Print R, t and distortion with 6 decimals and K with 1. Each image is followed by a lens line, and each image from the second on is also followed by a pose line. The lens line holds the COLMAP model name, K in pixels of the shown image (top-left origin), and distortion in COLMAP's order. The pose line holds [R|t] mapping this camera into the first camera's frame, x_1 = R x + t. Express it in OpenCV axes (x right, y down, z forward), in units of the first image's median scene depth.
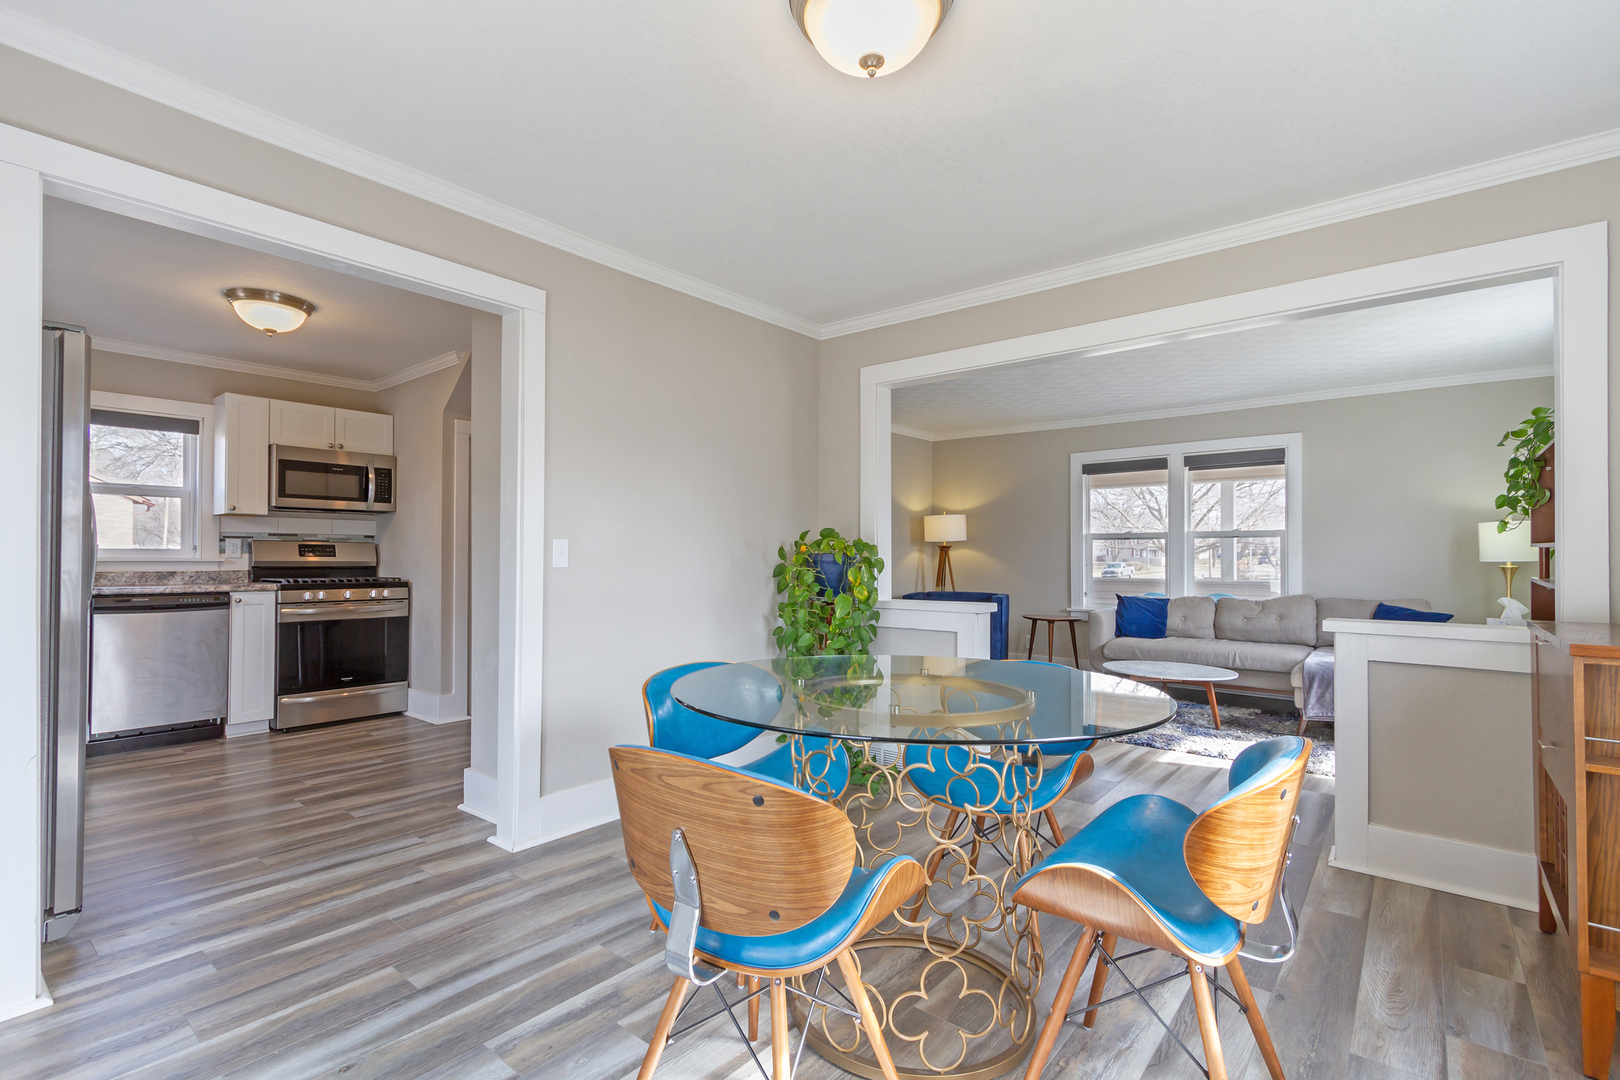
lens RADIAL K [[749.7, 0, 808.5], [0, 749.7, 538.2], [0, 0, 1]] dist [0.004314, -0.002061]
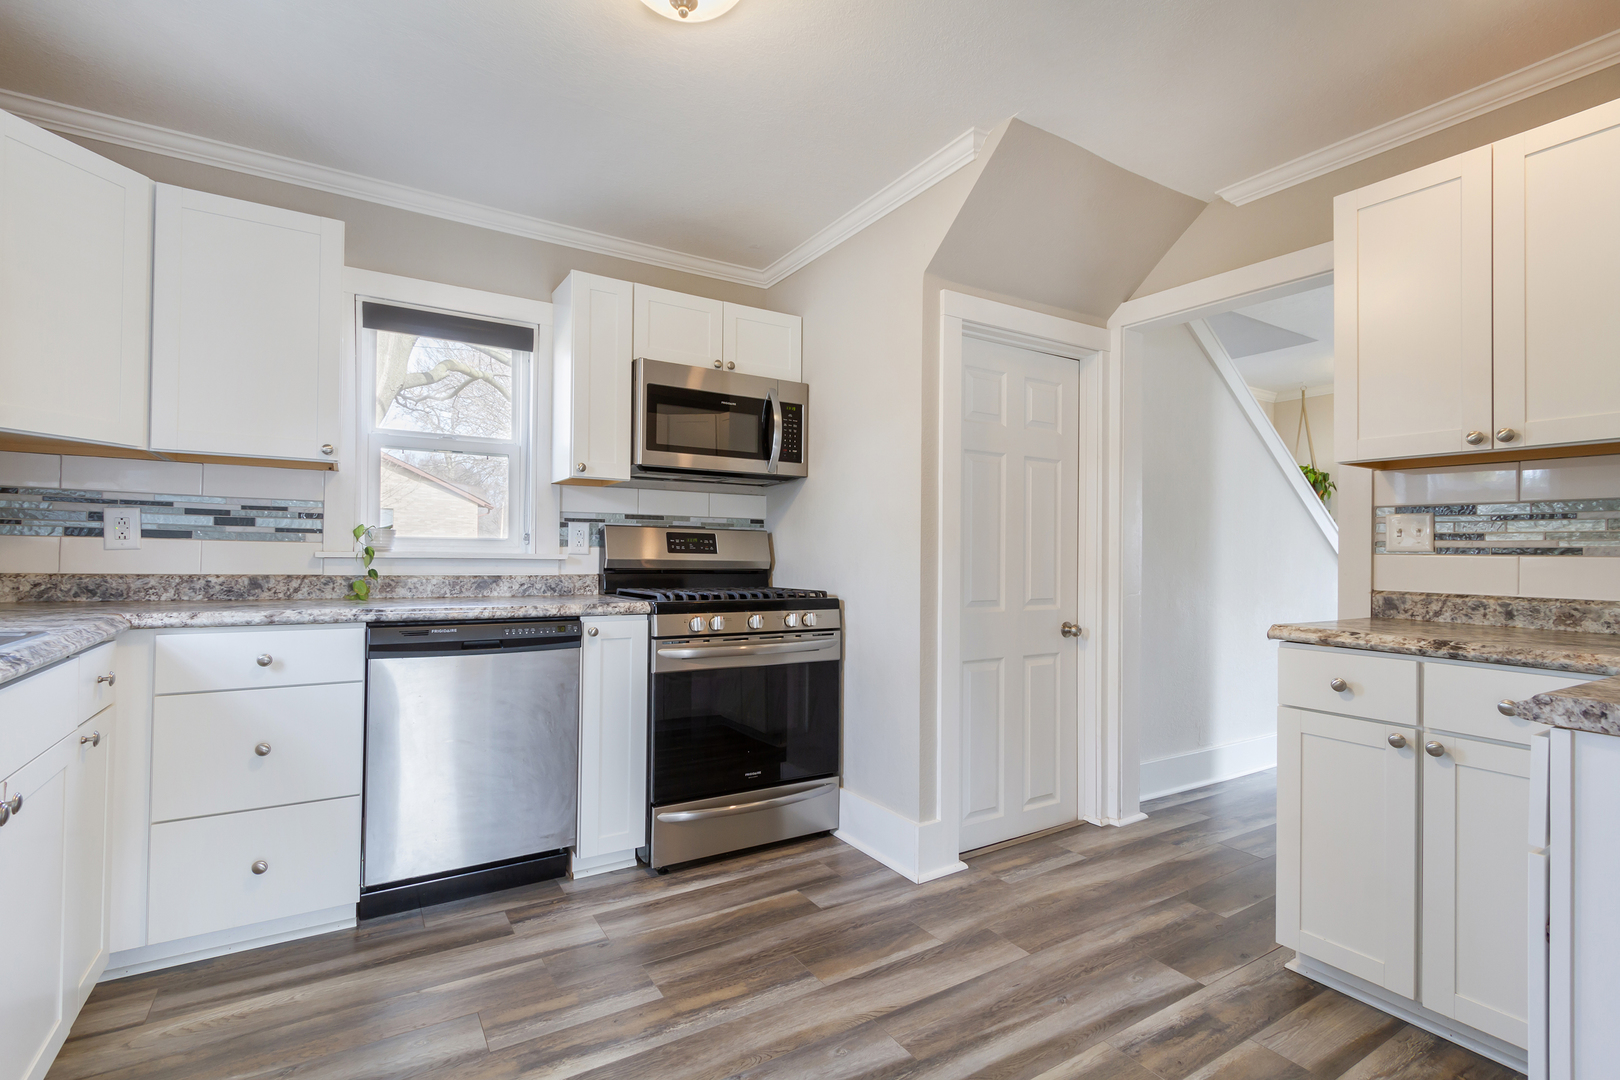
lens RADIAL K [[749.7, 0, 806.7], [0, 749.7, 536.3], [0, 0, 1]] dist [0.004314, -0.002061]
pose [[0.946860, 0.000656, -0.321645, -0.400442], [-0.000773, 1.000000, -0.000238, 0.012010], [0.321645, 0.000474, 0.946860, 0.489289]]
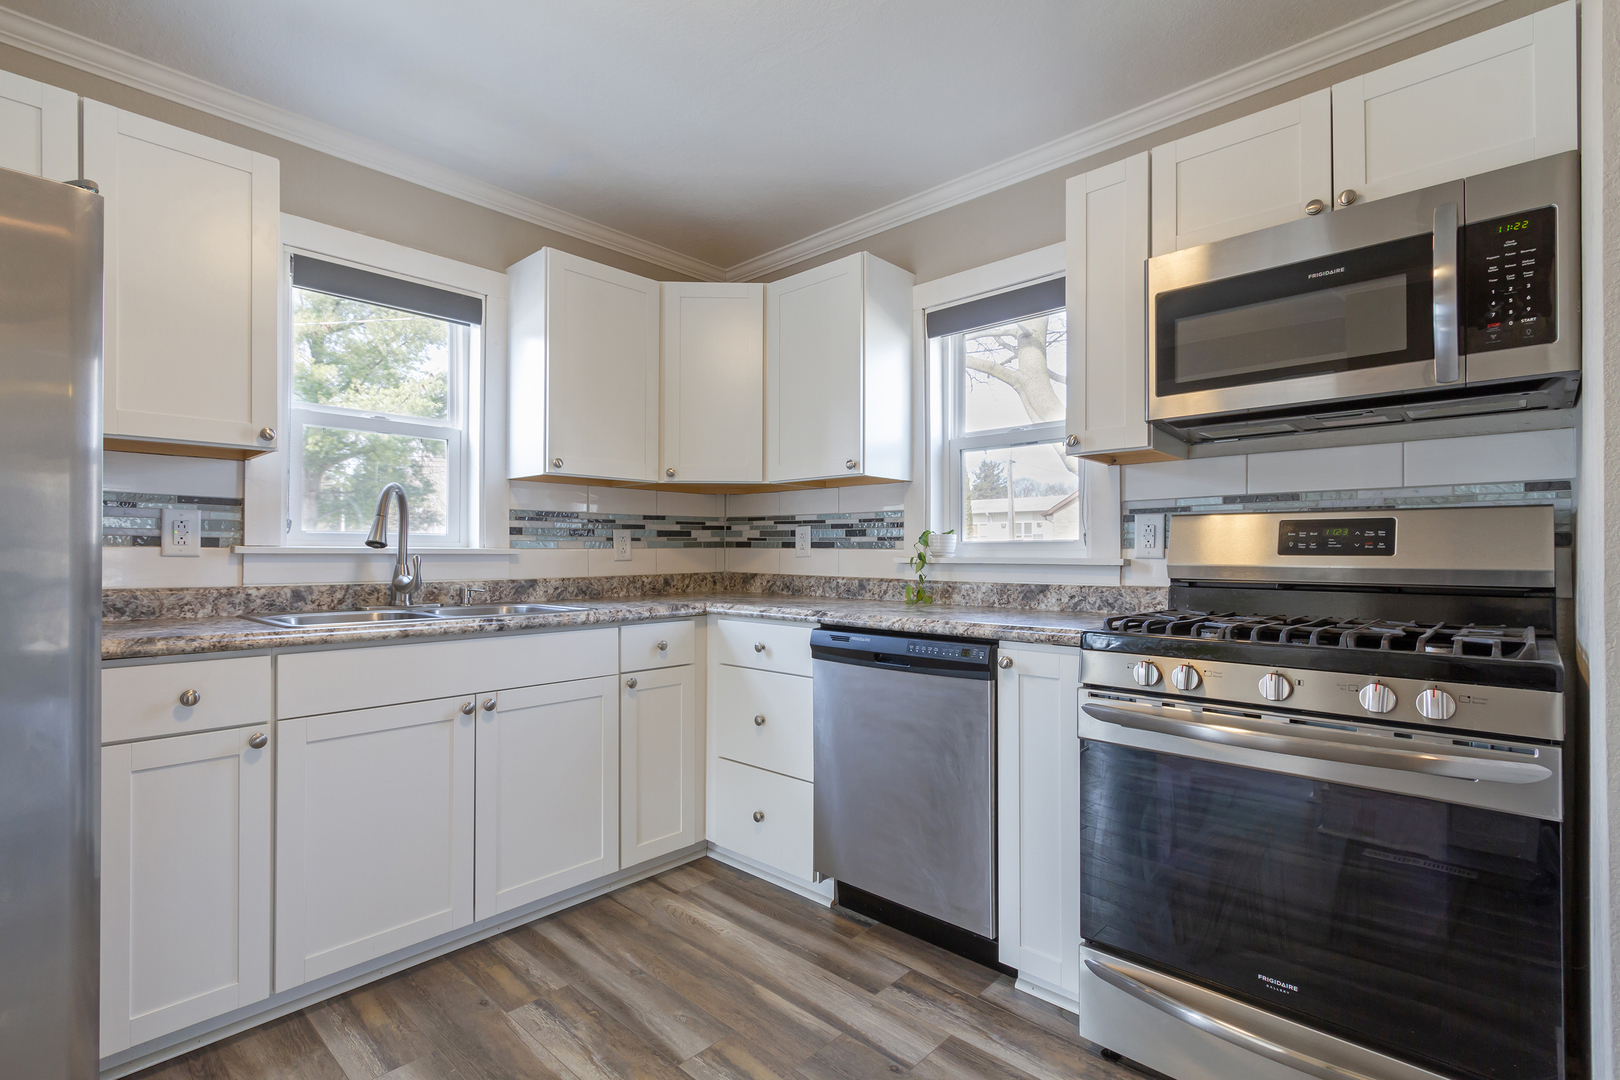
lens RADIAL K [[749.7, 0, 759.9], [0, 749.7, 542.8], [0, 0, 1]] dist [0.004314, -0.002061]
pose [[-0.080091, -0.018813, -0.996610, -0.313532], [0.025631, 0.999452, -0.020926, 0.021131], [0.996458, -0.027221, -0.079565, 0.829313]]
